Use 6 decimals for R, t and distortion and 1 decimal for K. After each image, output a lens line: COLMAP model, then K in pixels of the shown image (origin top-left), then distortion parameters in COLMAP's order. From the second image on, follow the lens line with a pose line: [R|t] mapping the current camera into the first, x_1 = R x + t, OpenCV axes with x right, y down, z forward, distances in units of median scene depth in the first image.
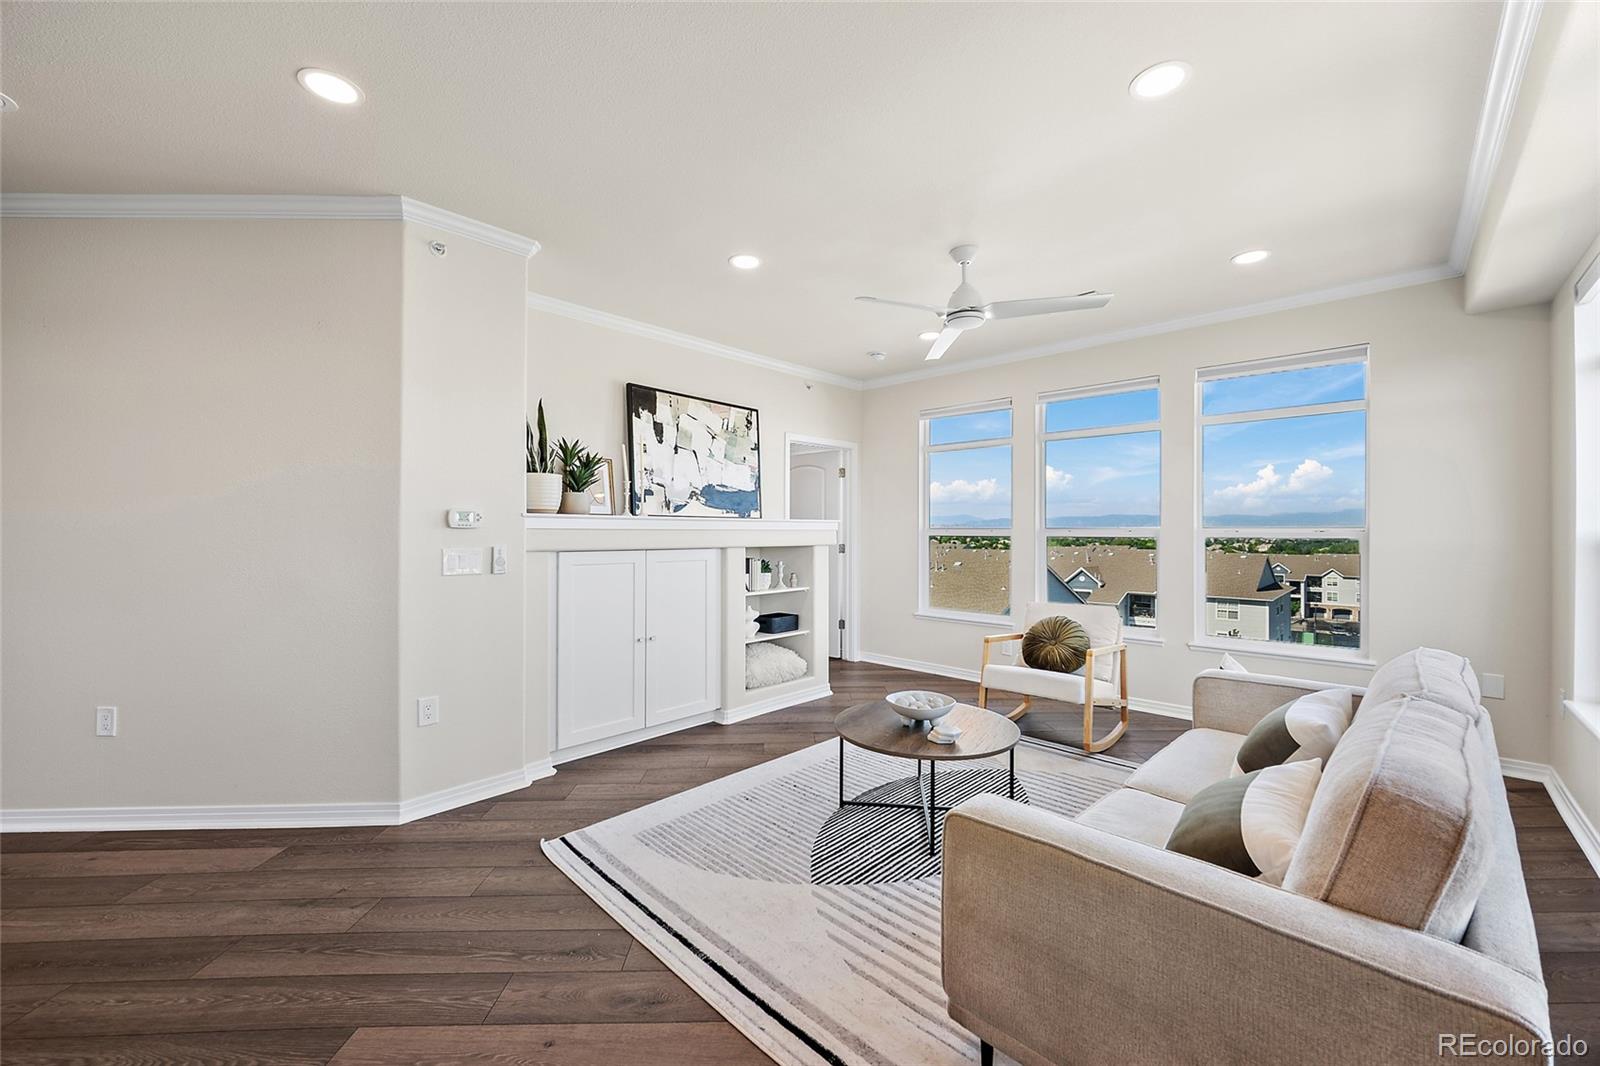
lens RADIAL K [[622.1, 0, 804.7], [0, 622.1, 531.4], [0, 0, 1]] dist [-0.000772, -0.000168]
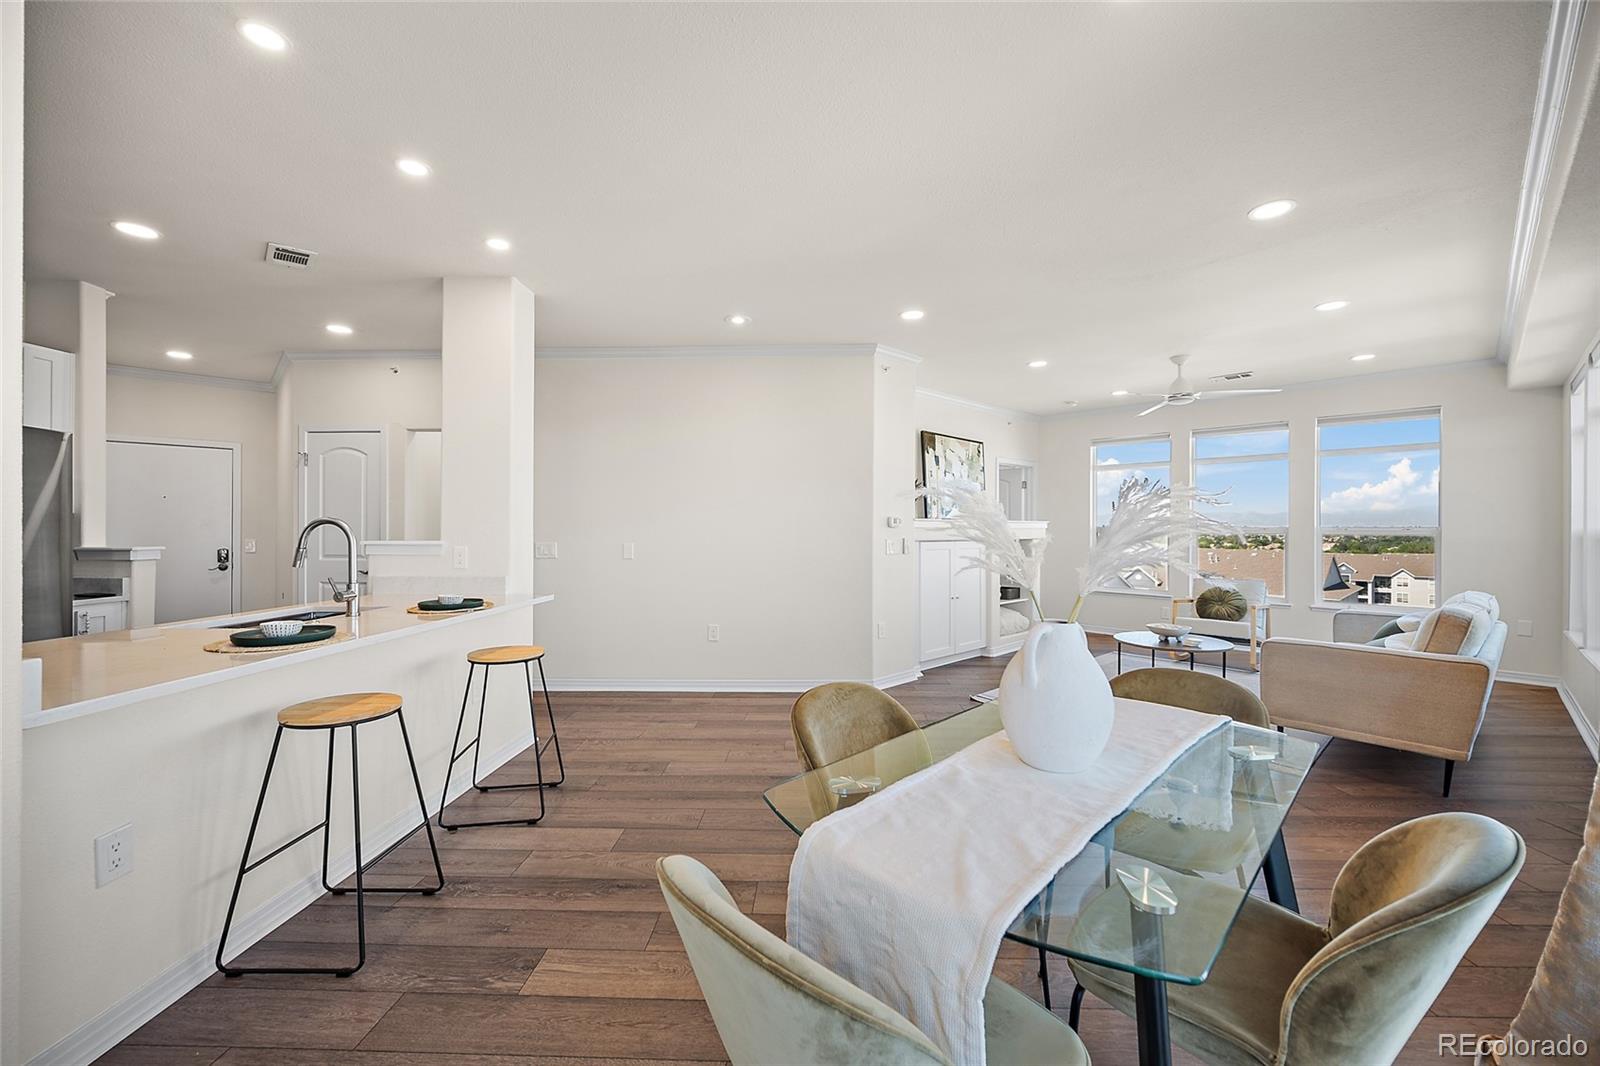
lens RADIAL K [[633.1, 0, 804.0], [0, 633.1, 529.5], [0, 0, 1]] dist [-0.001054, 0.000245]
pose [[0.998562, 0.000524, -0.053605, -0.429975], [-0.000488, 1.000000, 0.000684, -0.000087], [0.053606, -0.000657, 0.998562, -0.477531]]
